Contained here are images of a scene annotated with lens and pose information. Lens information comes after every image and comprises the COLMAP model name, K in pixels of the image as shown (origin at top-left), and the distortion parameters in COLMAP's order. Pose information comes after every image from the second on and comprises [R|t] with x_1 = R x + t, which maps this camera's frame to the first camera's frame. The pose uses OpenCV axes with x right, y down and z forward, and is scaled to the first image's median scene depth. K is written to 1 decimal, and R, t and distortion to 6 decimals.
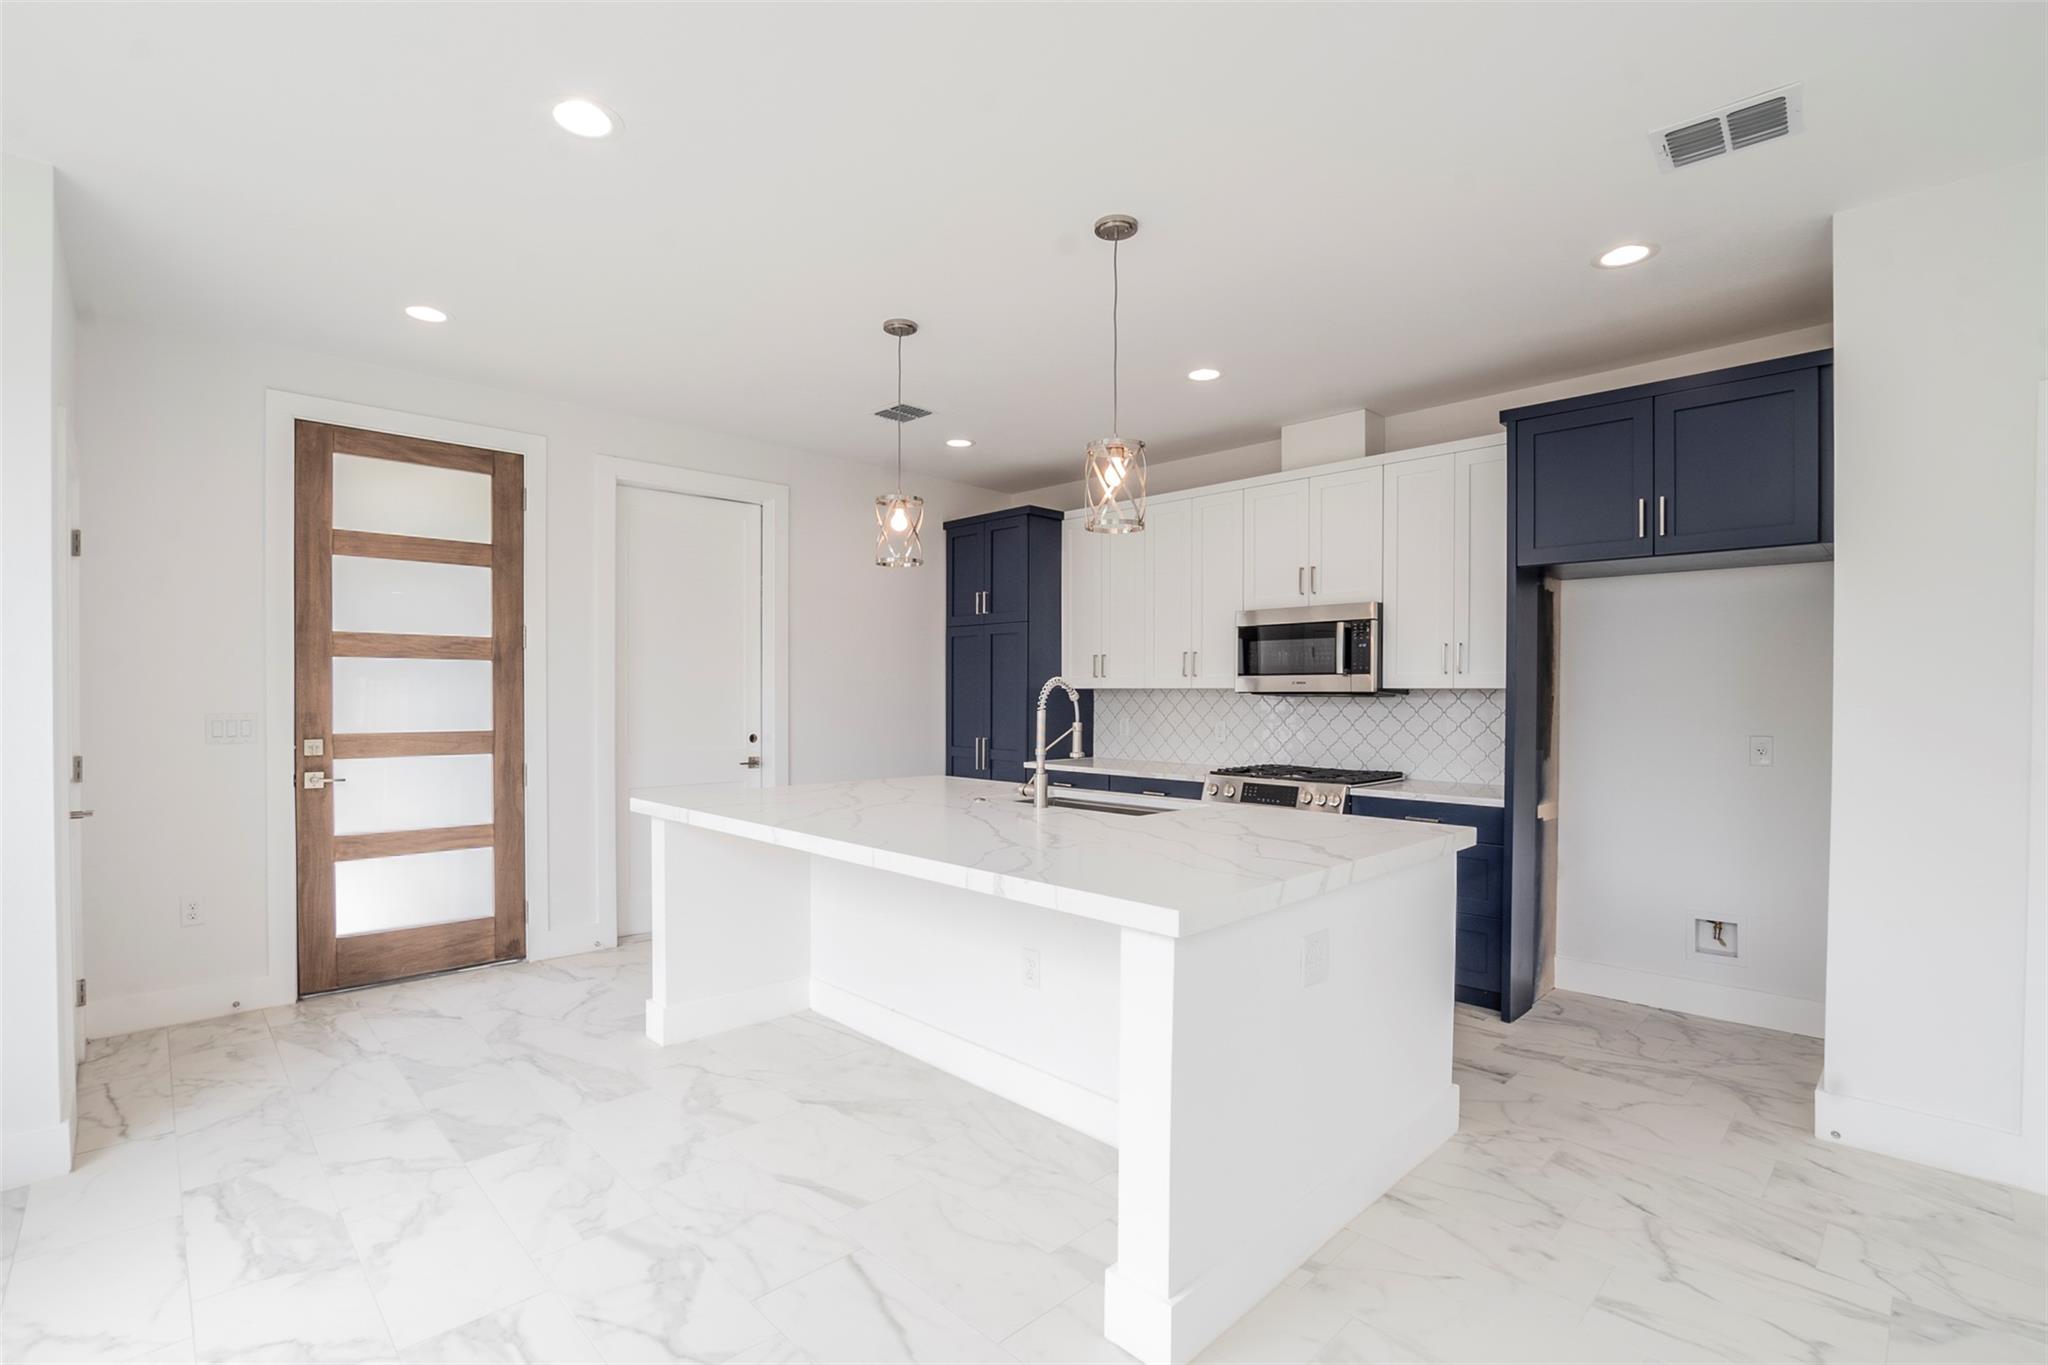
lens RADIAL K [[938.3, 0, 1008.3], [0, 938.3, 706.1], [0, 0, 1]] dist [-0.045184, 0.014126]
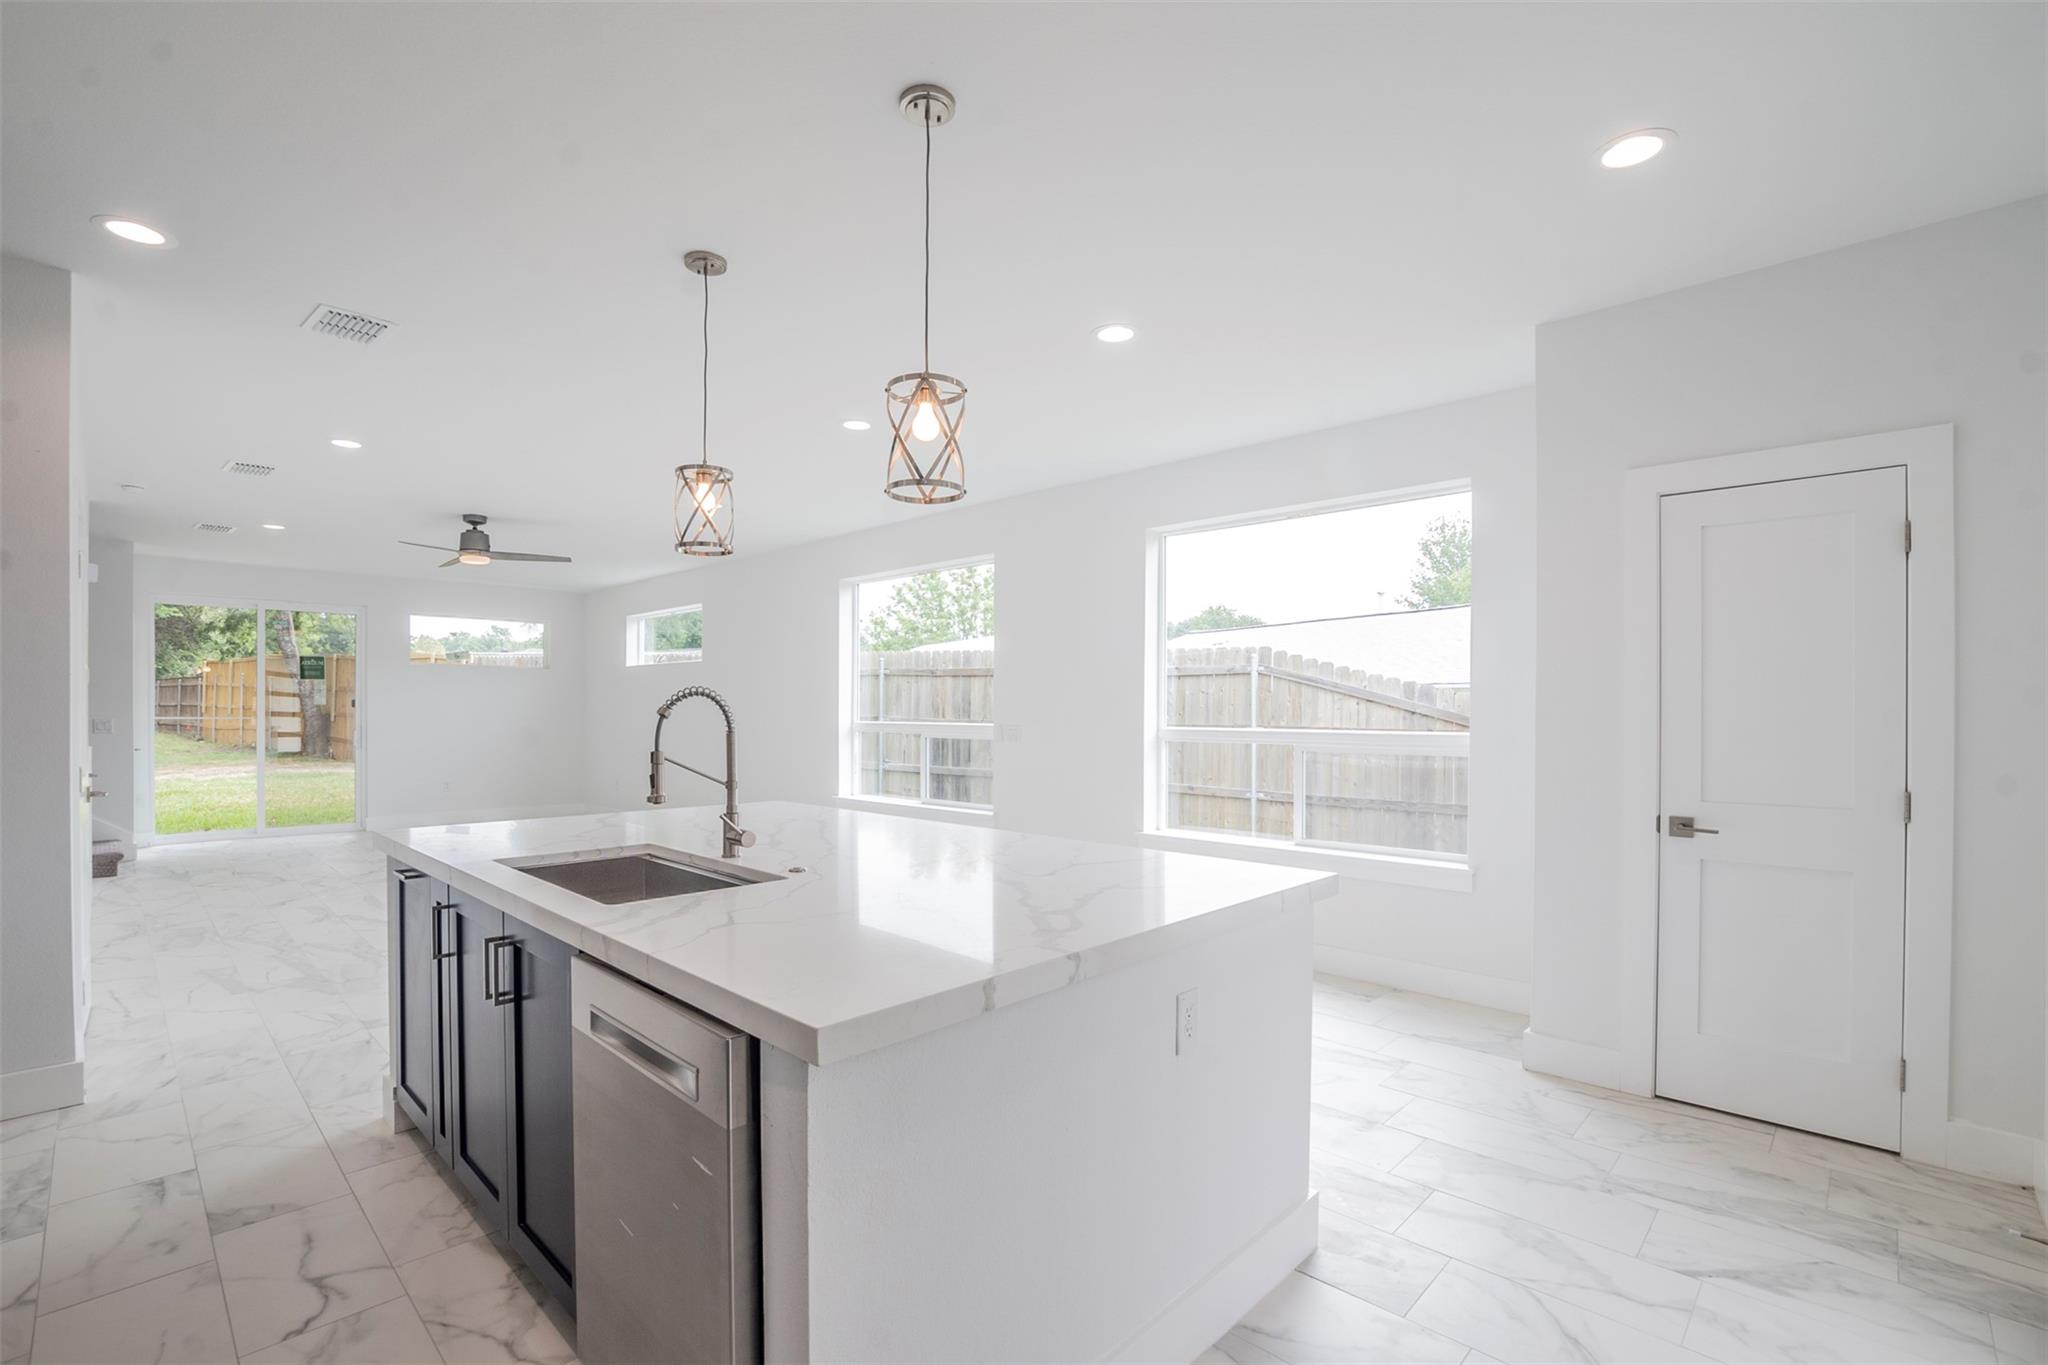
lens RADIAL K [[917.1, 0, 997.3], [0, 917.1, 712.9], [0, 0, 1]] dist [-0.044354, 0.012360]
pose [[-0.999695, -0.006196, -0.023887, -0.141423], [-0.006648, 0.999800, 0.018876, -0.021760], [0.023765, 0.019029, -0.999536, 1.497592]]
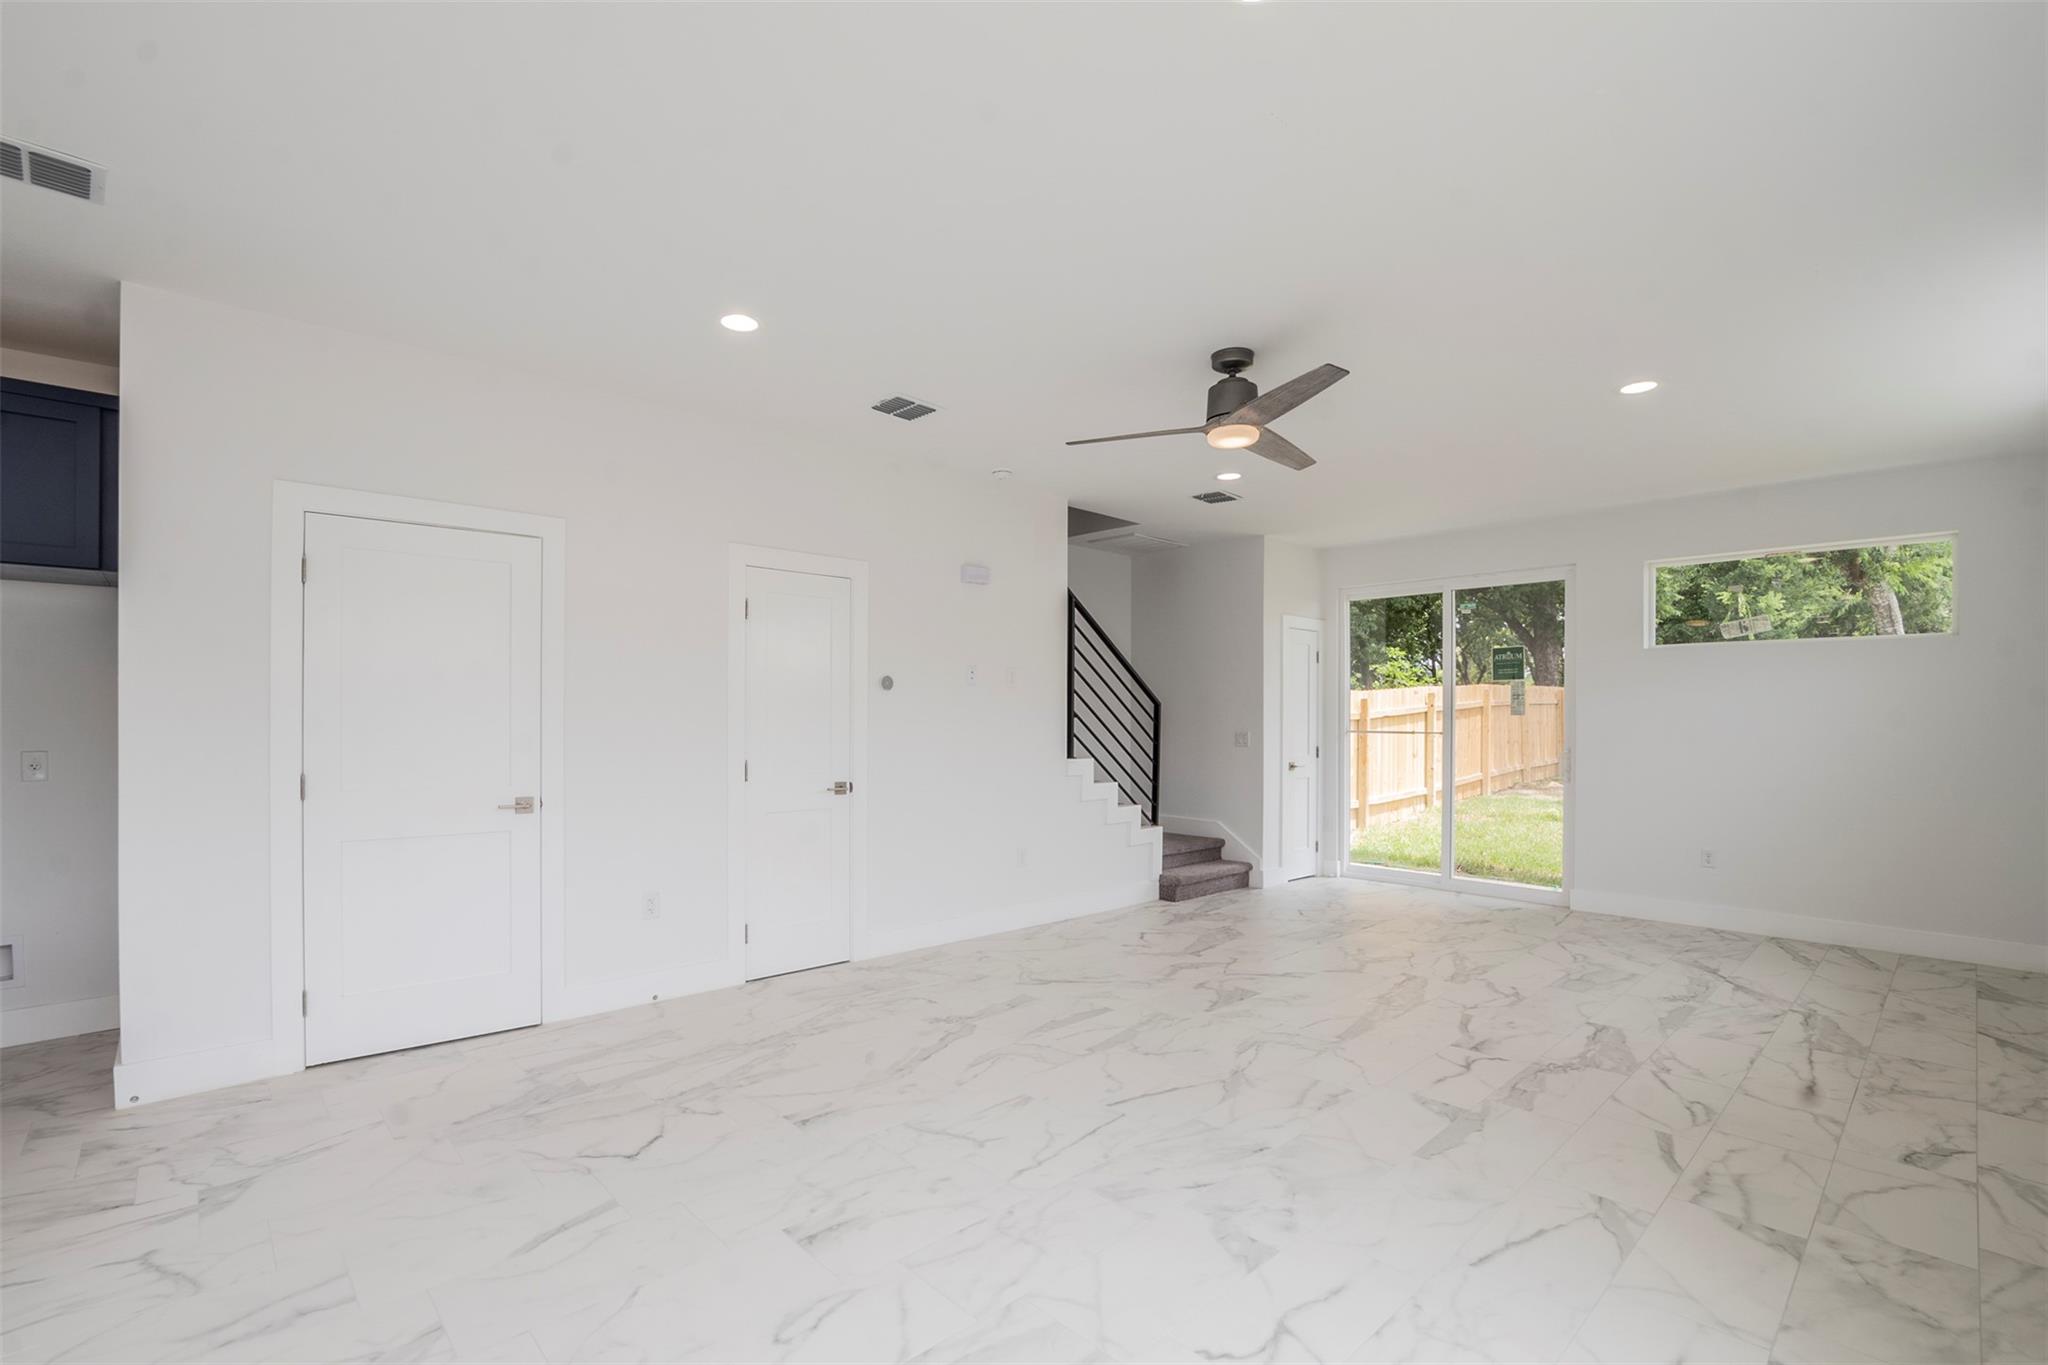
lens RADIAL K [[917.1, 0, 997.3], [0, 917.1, 712.9], [0, 0, 1]] dist [-0.044354, 0.012360]
pose [[0.026583, 0.001032, 0.999646, -0.109864], [0.010185, 0.999947, -0.001303, 0.002971], [-0.999595, 0.010216, 0.026571, -0.072234]]
